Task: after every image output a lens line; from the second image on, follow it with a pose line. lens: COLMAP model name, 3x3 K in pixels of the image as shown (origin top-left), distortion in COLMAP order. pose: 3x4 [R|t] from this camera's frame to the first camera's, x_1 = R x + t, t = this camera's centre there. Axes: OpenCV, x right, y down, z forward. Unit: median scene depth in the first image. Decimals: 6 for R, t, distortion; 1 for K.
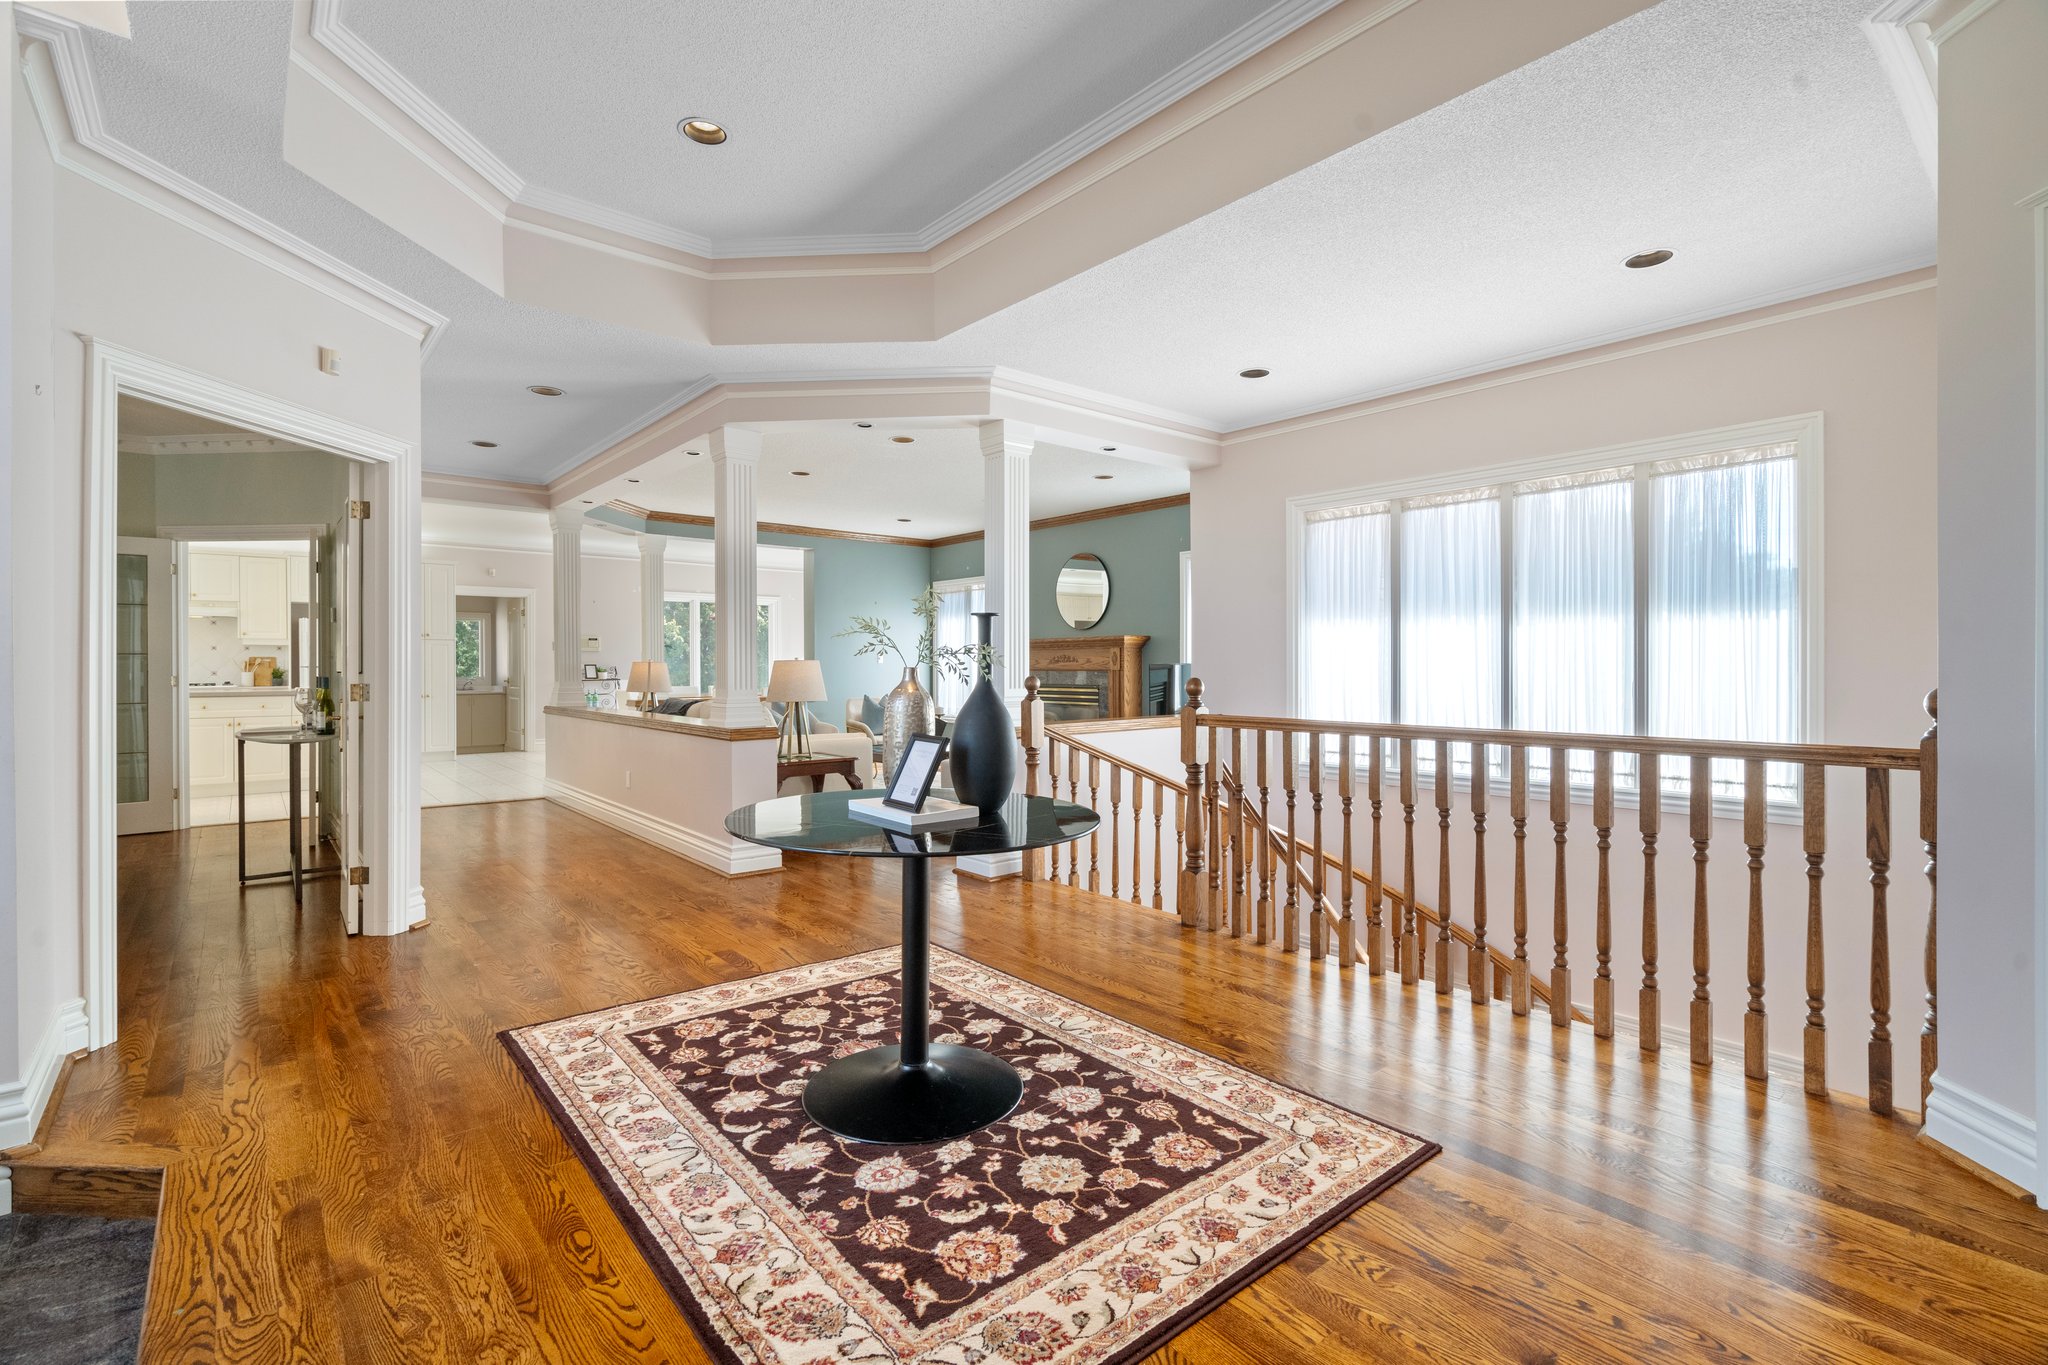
lens RADIAL K [[923.8, 0, 1024.7], [0, 923.8, 667.6], [0, 0, 1]] dist [-0.001670, 0.000033]
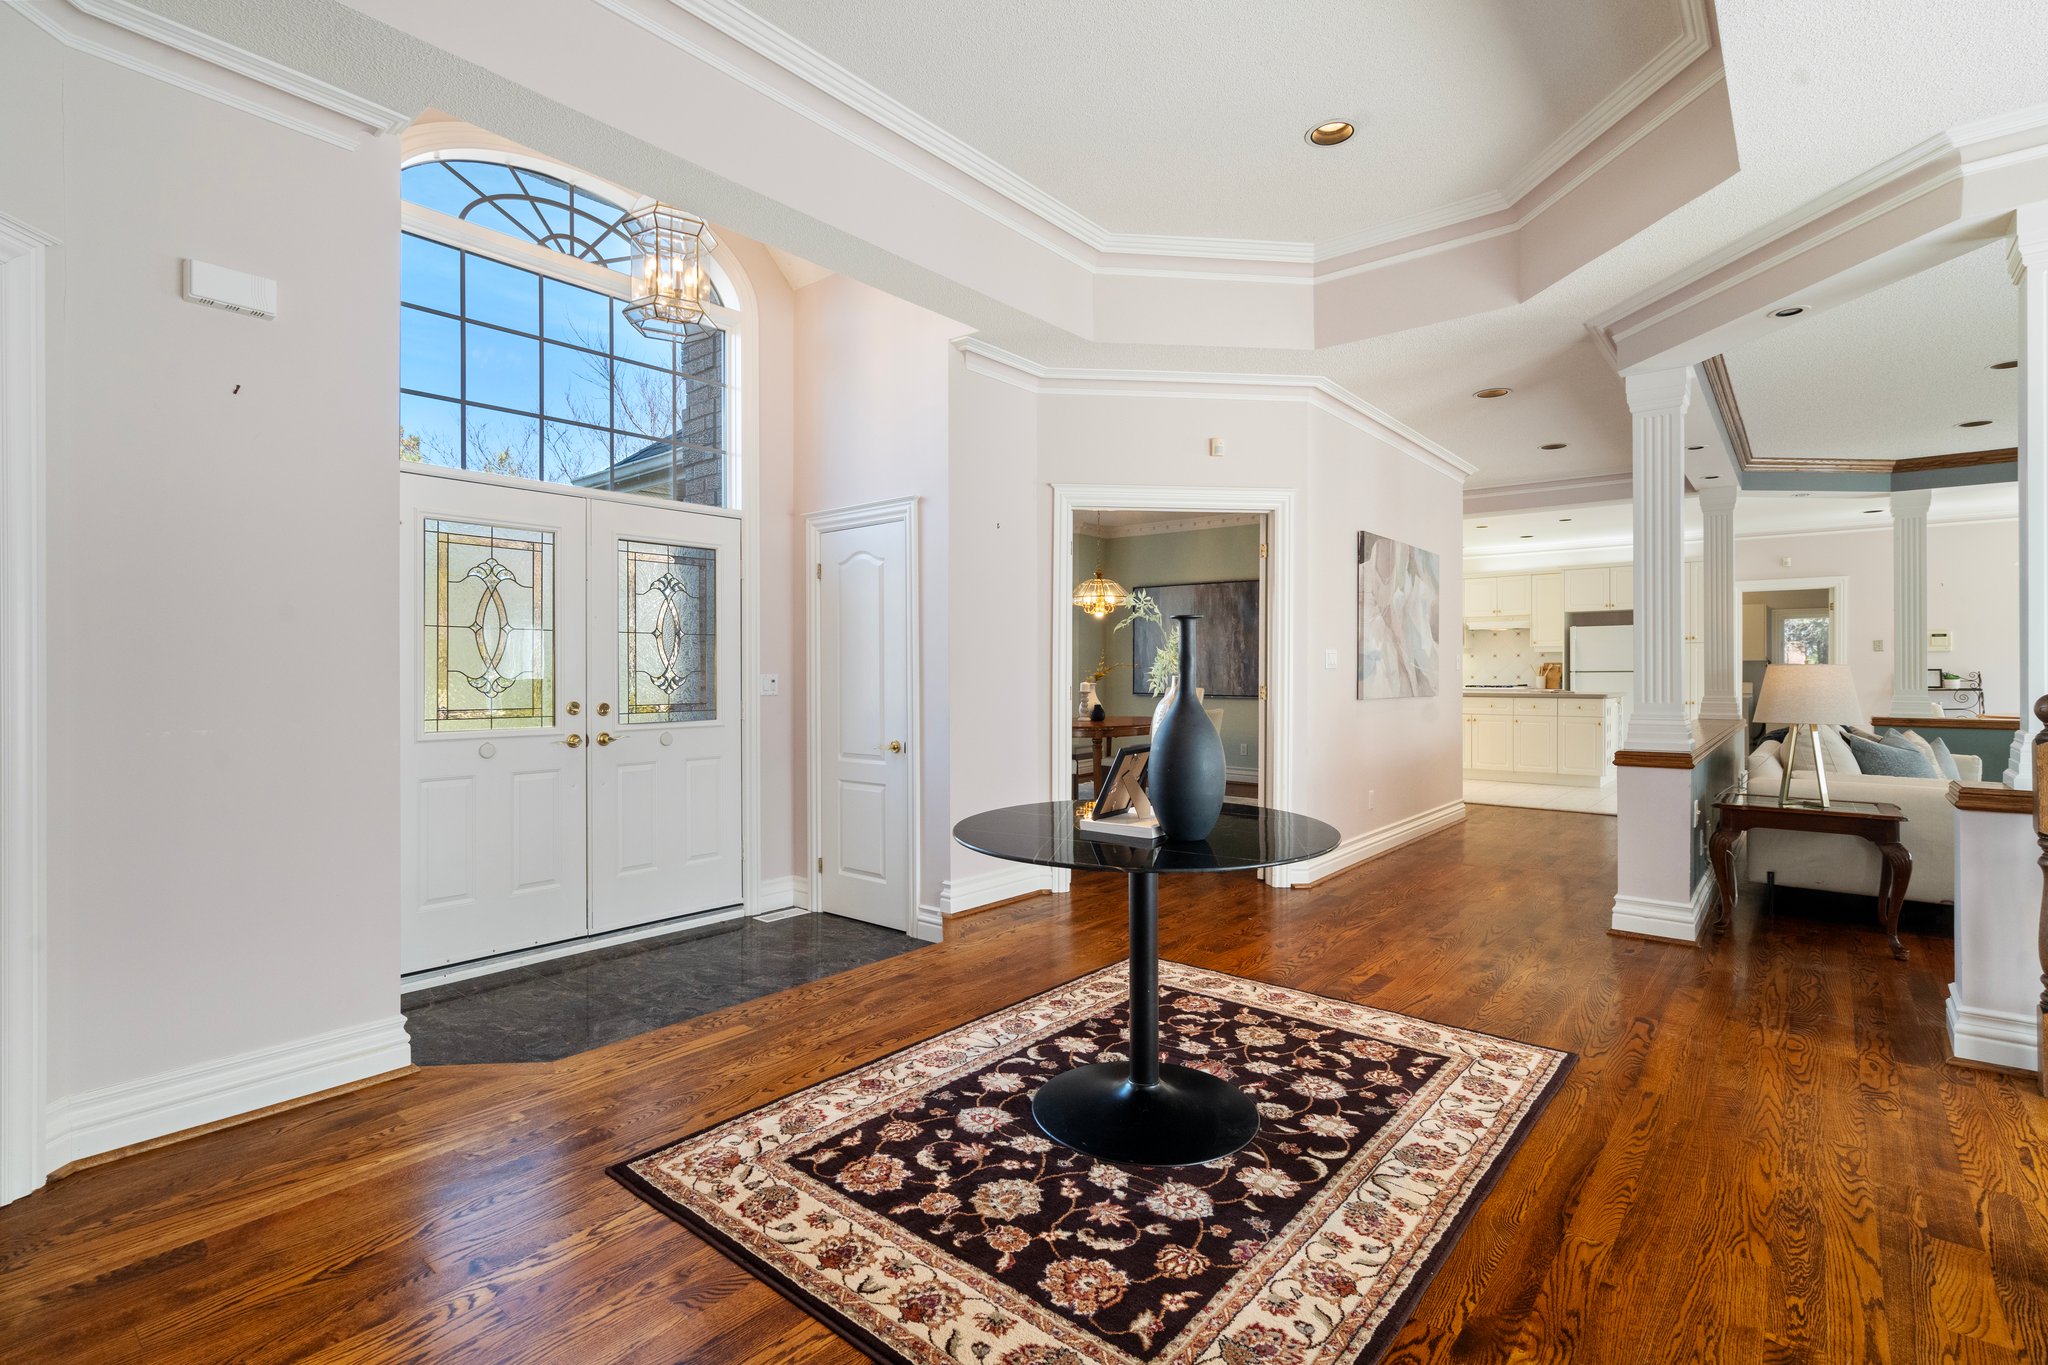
lens RADIAL K [[954.6, 0, 1023.7], [0, 954.6, 671.5], [0, 0, 1]] dist [0.000449, 0.000454]
pose [[0.171977, 0.000922, -0.985101, 0.732262], [-0.000880, 0.999999, 0.000782, -0.005033], [0.985101, 0.000732, 0.171978, 0.604111]]
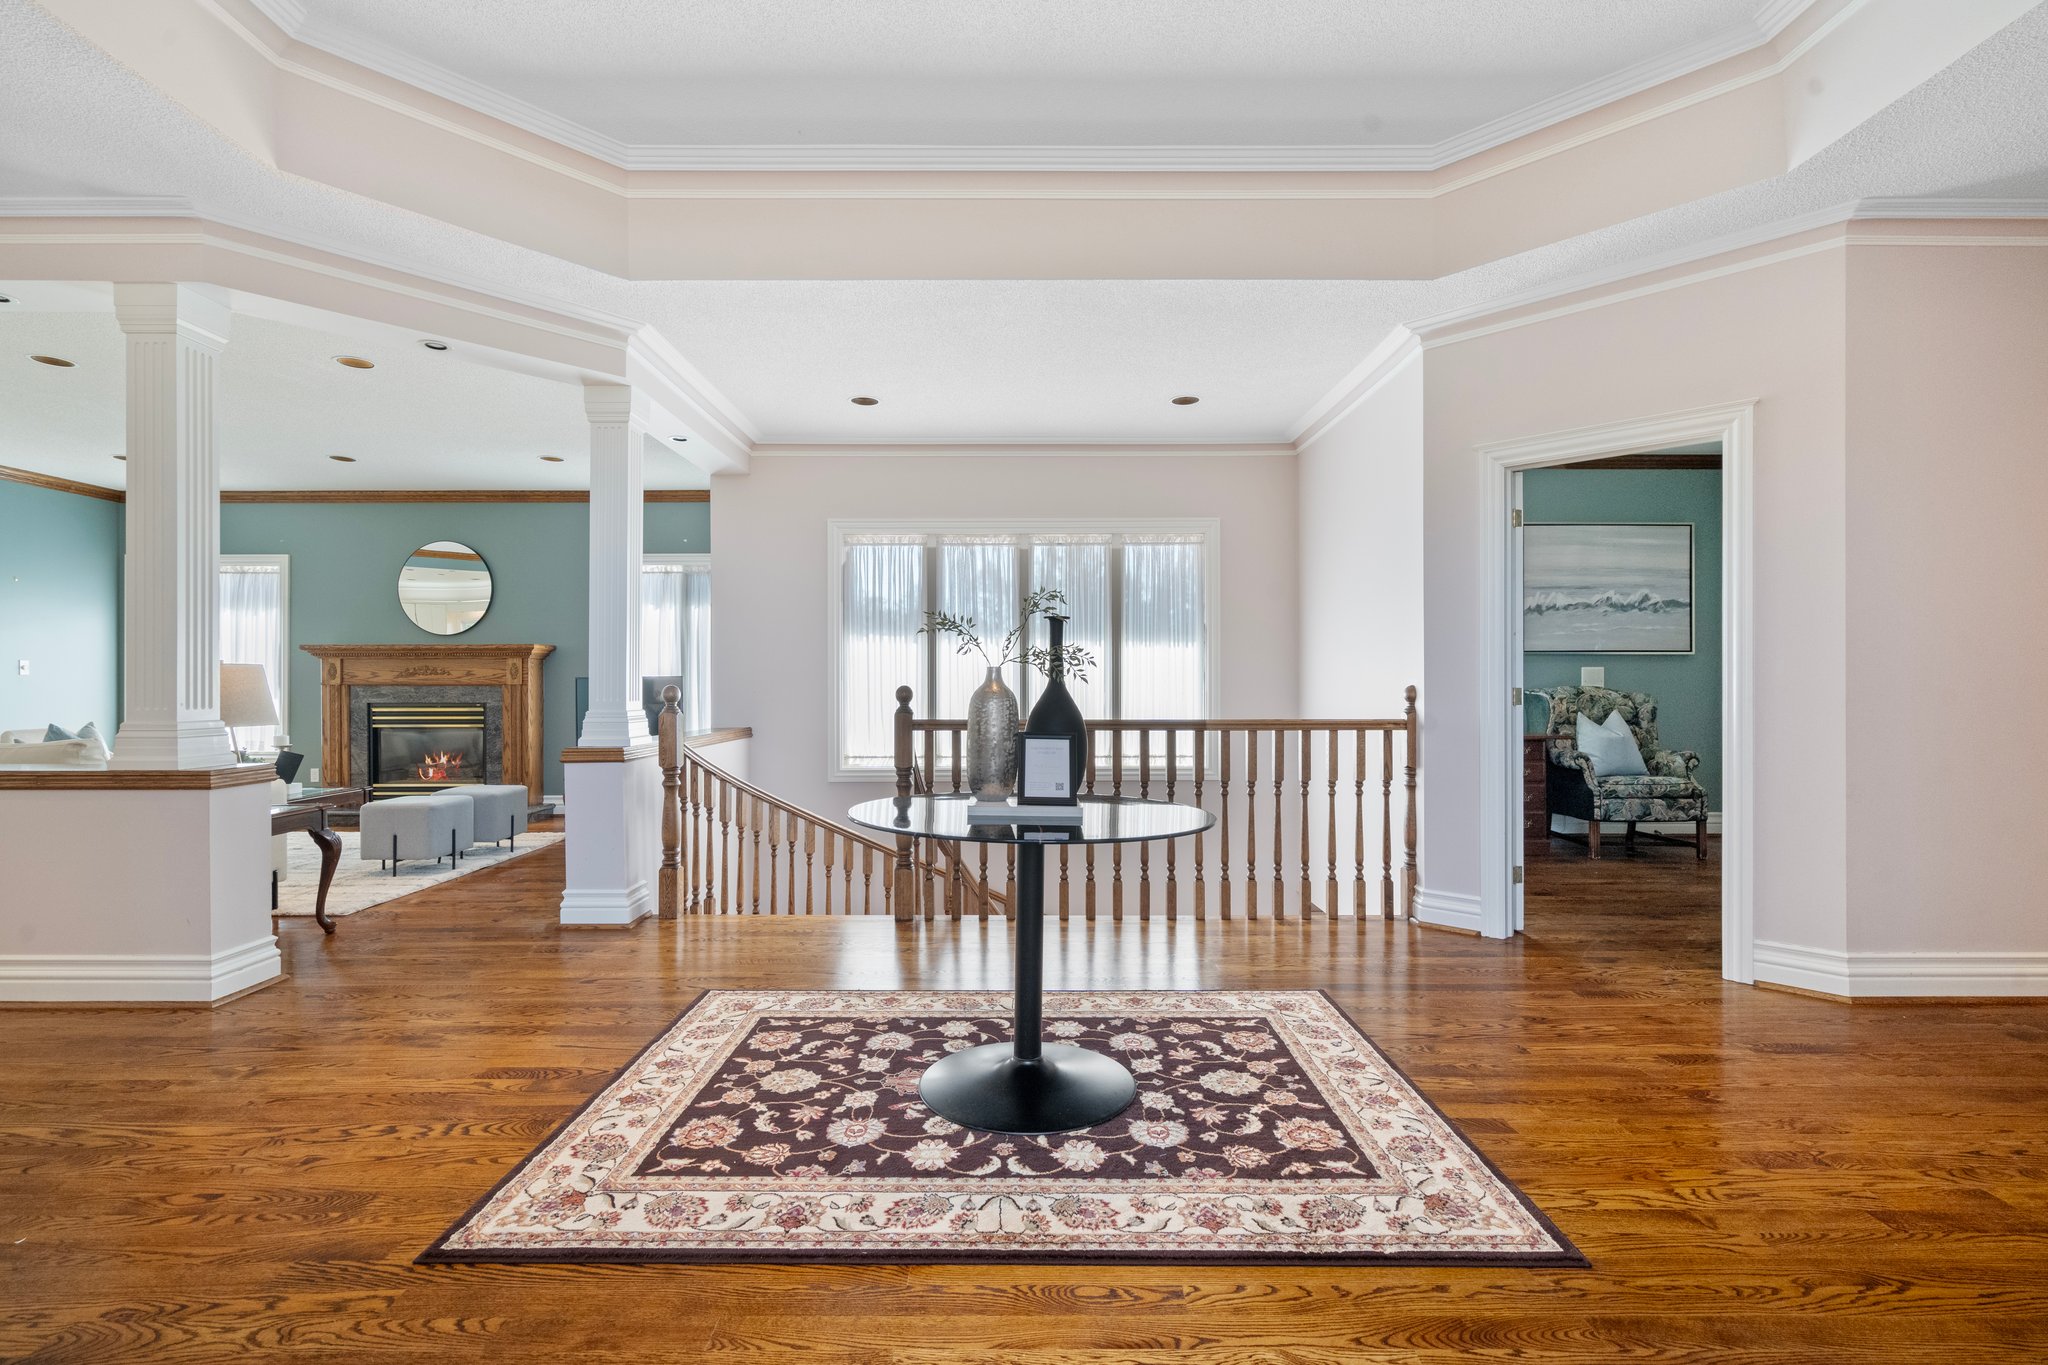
lens RADIAL K [[932.1, 0, 1020.9], [0, 932.1, 681.5], [0, 0, 1]] dist [-0.001831, 0.000191]
pose [[0.647179, 0.003954, 0.762328, -0.778311], [0.001685, 0.999977, -0.006617, 0.019589], [-0.762336, 0.005567, 0.647157, 0.295632]]
